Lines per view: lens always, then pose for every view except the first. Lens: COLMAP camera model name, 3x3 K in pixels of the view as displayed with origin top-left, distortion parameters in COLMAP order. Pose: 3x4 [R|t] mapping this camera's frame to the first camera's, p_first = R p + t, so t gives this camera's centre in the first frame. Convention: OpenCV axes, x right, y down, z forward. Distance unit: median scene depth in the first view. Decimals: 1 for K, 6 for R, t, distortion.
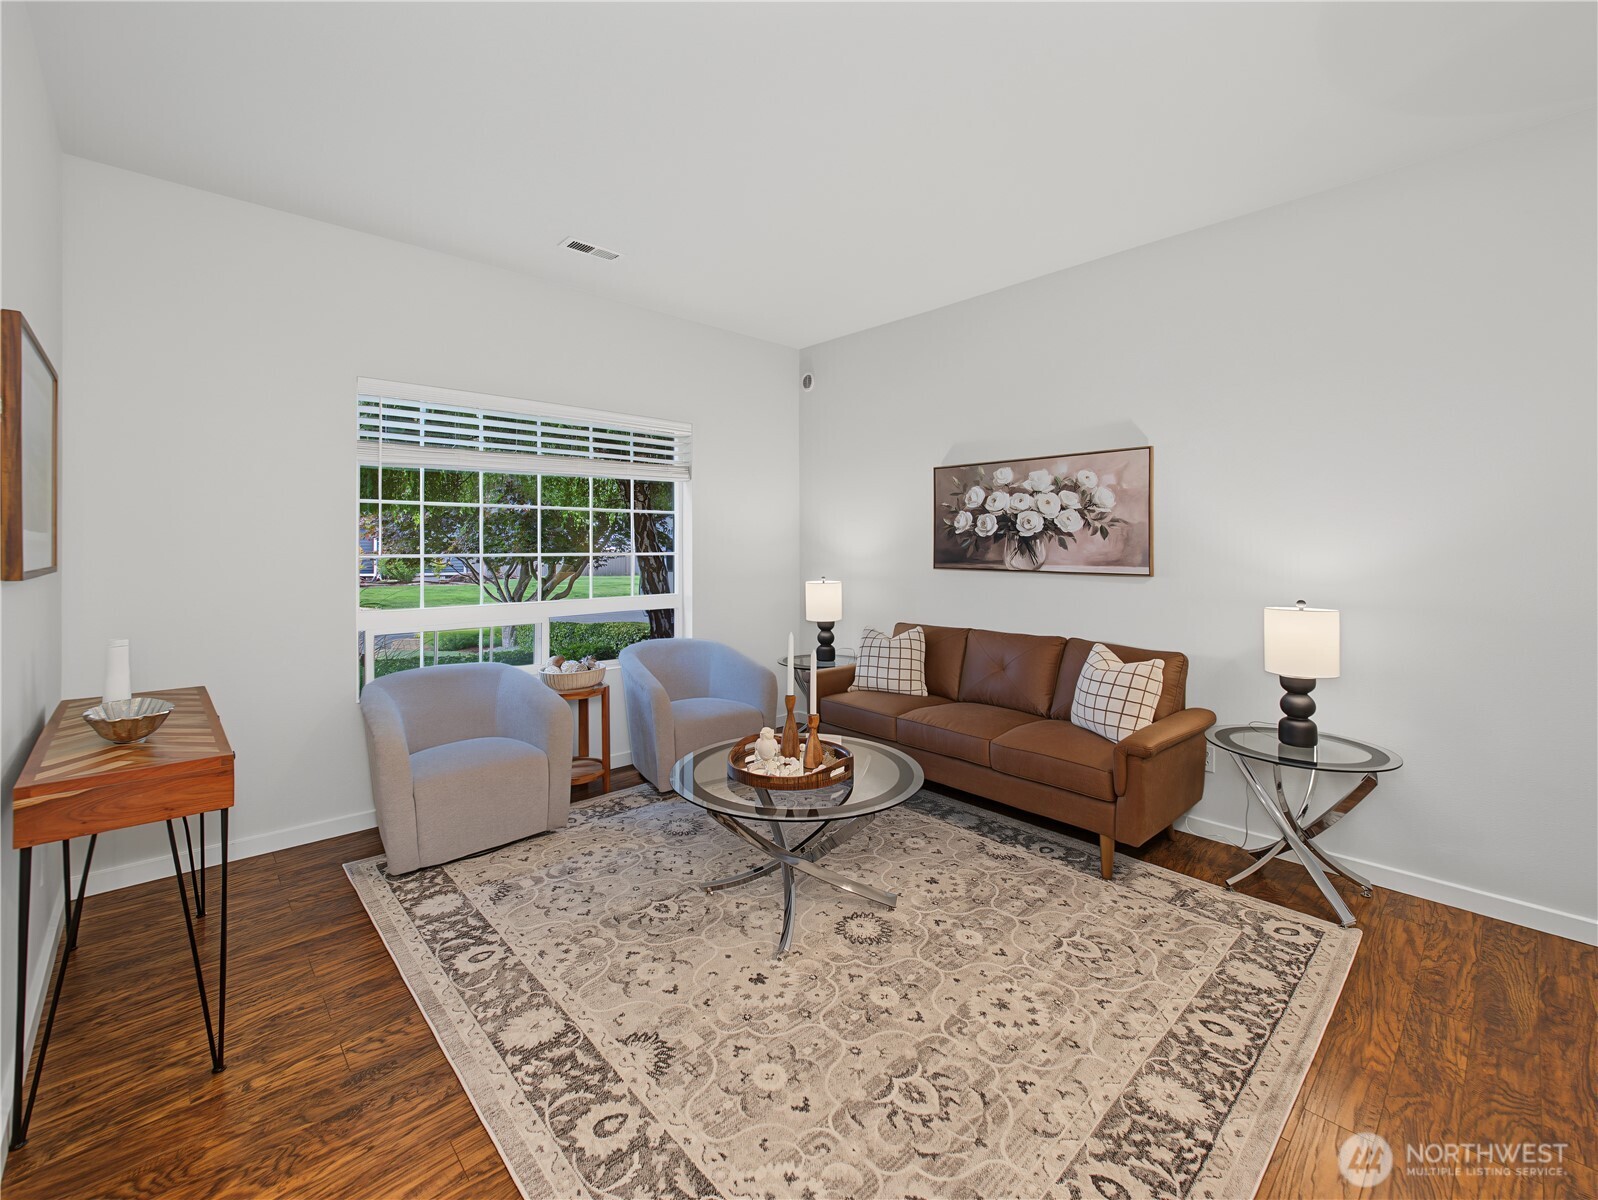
lens RADIAL K [[686.9, 0, 799.9], [0, 686.9, 545.8], [0, 0, 1]] dist [0.001434, -0.003964]
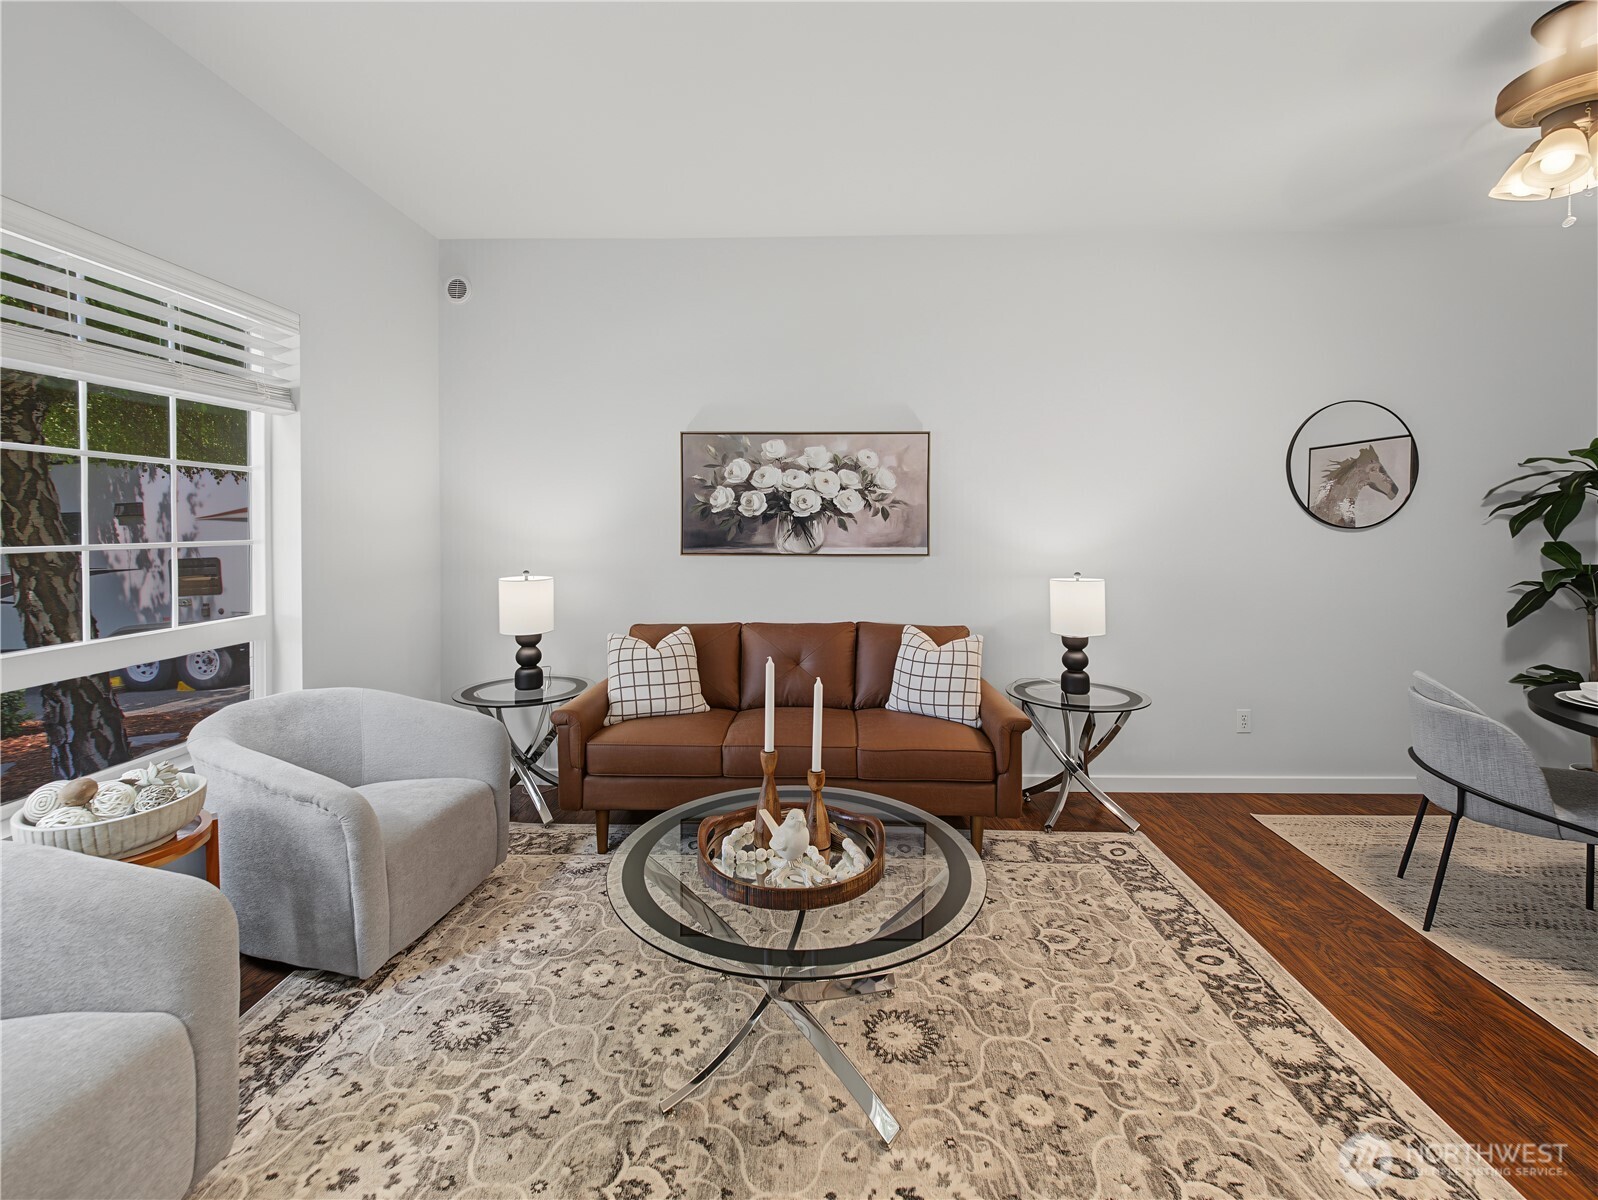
lens RADIAL K [[696.3, 0, 803.8], [0, 696.3, 533.2], [0, 0, 1]] dist [0.002889, -0.004288]
pose [[0.698845, -0.009971, 0.715203, -0.371434], [0.000090, 0.999904, 0.013853, -0.005304], [-0.715273, -0.009617, 0.698779, 0.385884]]
